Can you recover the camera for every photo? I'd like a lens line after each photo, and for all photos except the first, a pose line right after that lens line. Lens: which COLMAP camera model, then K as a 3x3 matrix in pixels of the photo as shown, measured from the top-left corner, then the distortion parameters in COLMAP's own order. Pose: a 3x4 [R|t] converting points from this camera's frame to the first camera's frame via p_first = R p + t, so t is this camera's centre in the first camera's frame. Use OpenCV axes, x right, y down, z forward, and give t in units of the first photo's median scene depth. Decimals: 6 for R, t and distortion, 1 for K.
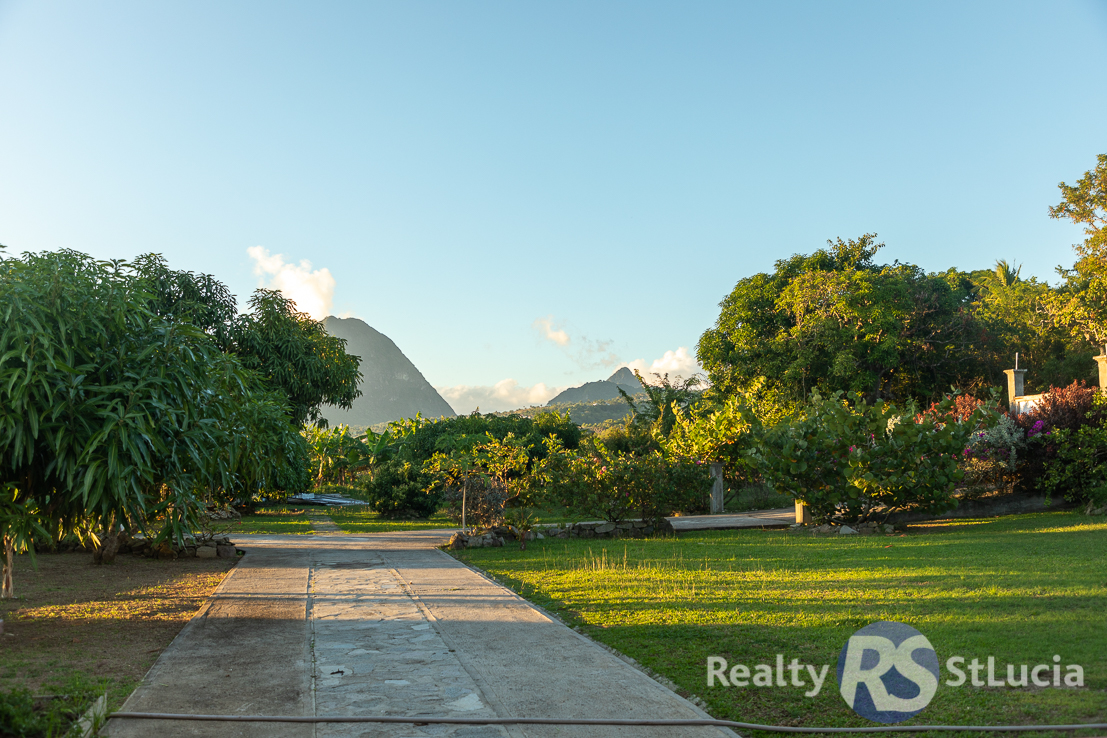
lens RADIAL K [[1084.5, 0, 553.5], [0, 1084.5, 369.0], [0, 0, 1]] dist [0.004150, 0.005720]
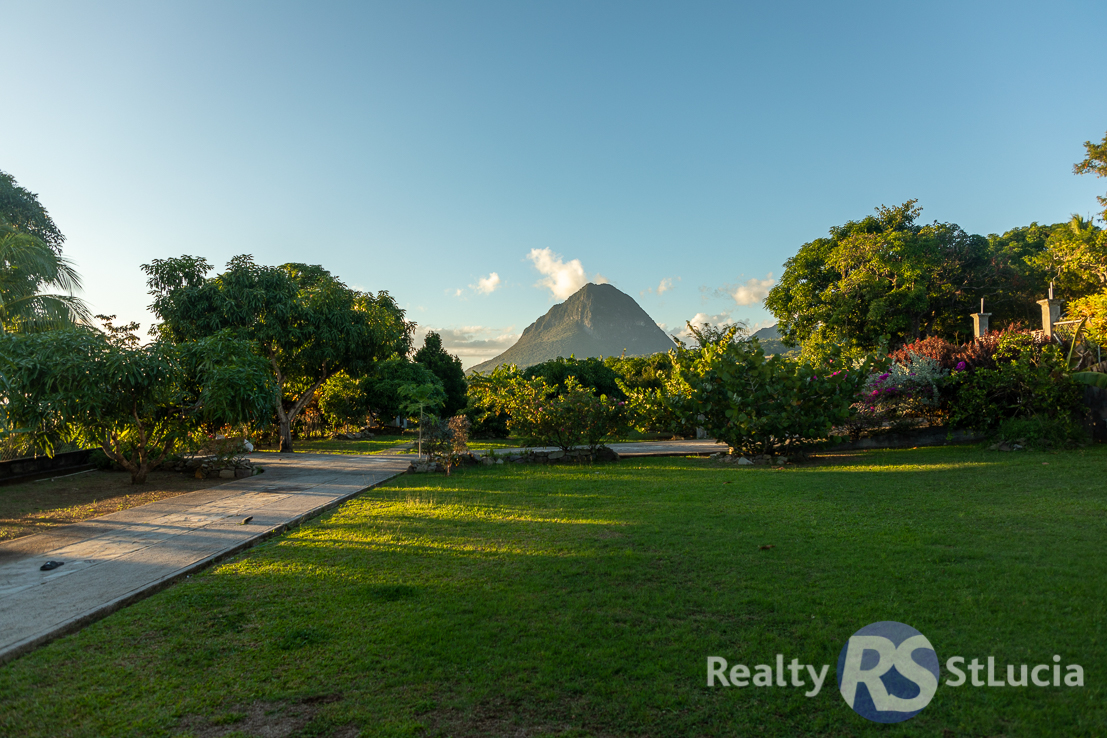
lens RADIAL K [[765.1, 0, 550.9], [0, 765.1, 363.3], [0, 0, 1]] dist [0.019759, -0.004158]
pose [[0.967574, -0.016395, -0.252054, 0.120773], [0.031366, 0.997966, 0.055494, -0.003927], [0.250632, -0.061601, 0.966121, 0.068232]]
